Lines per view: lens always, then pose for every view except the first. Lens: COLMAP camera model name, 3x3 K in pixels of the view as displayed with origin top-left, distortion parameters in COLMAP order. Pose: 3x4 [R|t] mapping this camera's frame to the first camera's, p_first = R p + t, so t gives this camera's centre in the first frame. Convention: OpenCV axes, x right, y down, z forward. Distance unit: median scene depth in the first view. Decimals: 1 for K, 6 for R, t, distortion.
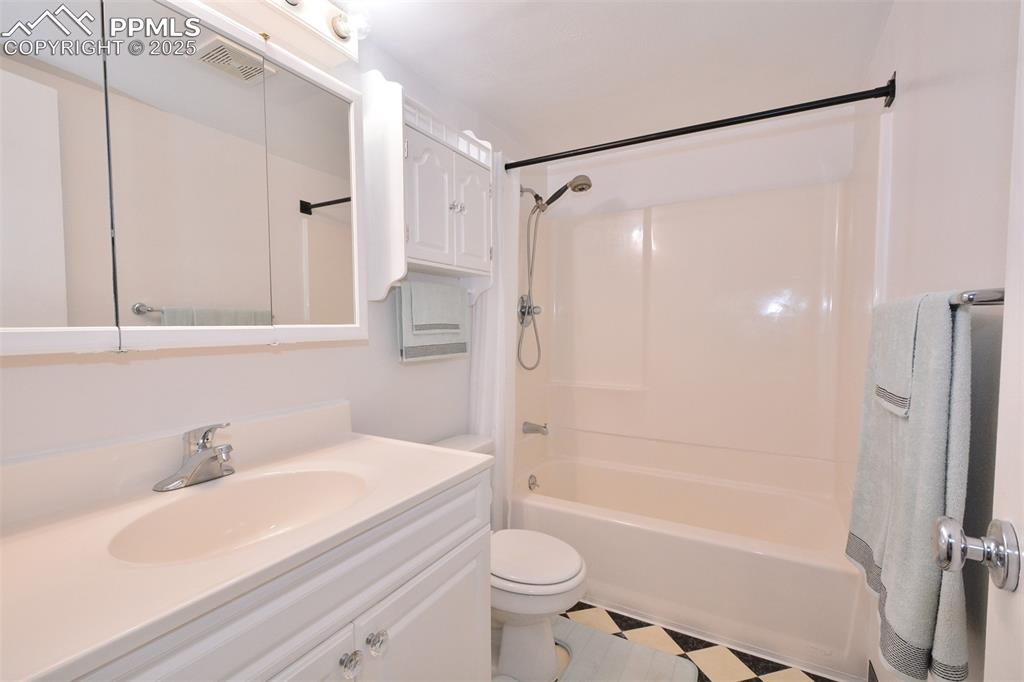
lens RADIAL K [[446.6, 0, 507.3], [0, 446.6, 349.2], [0, 0, 1]] dist [-0.007360, -0.000887]
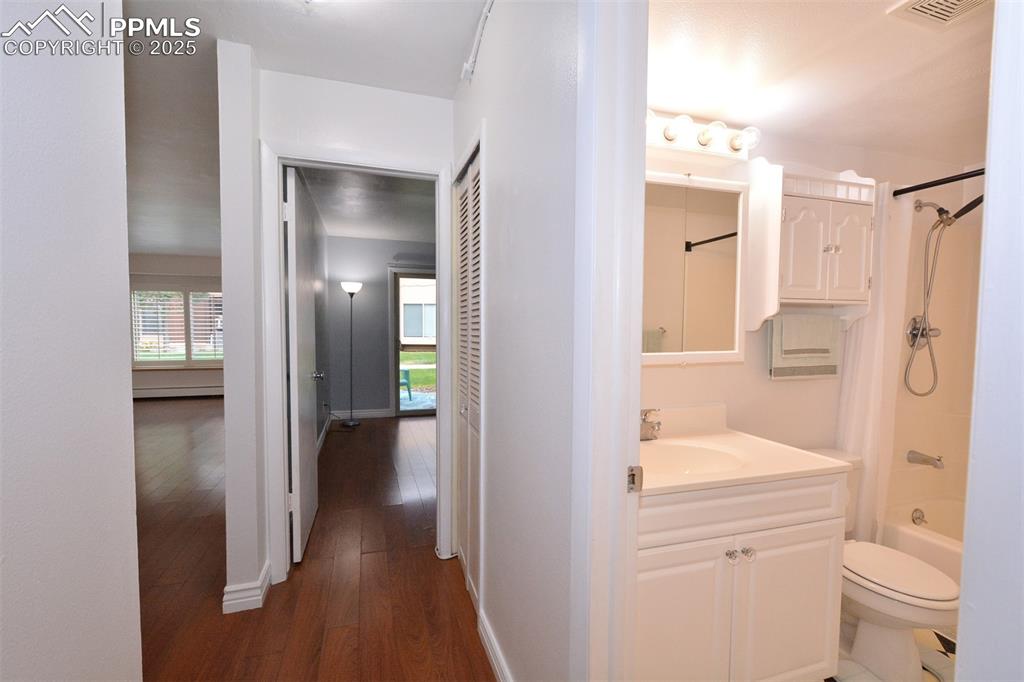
lens RADIAL K [[446.6, 0, 507.1], [0, 446.6, 351.2], [0, 0, 1]] dist [-0.007360, -0.000887]
pose [[0.729334, 0.045462, -0.682646, 0.069780], [-0.043814, 0.998845, 0.019708, -0.039752], [0.682754, 0.015536, 0.730484, -0.394742]]
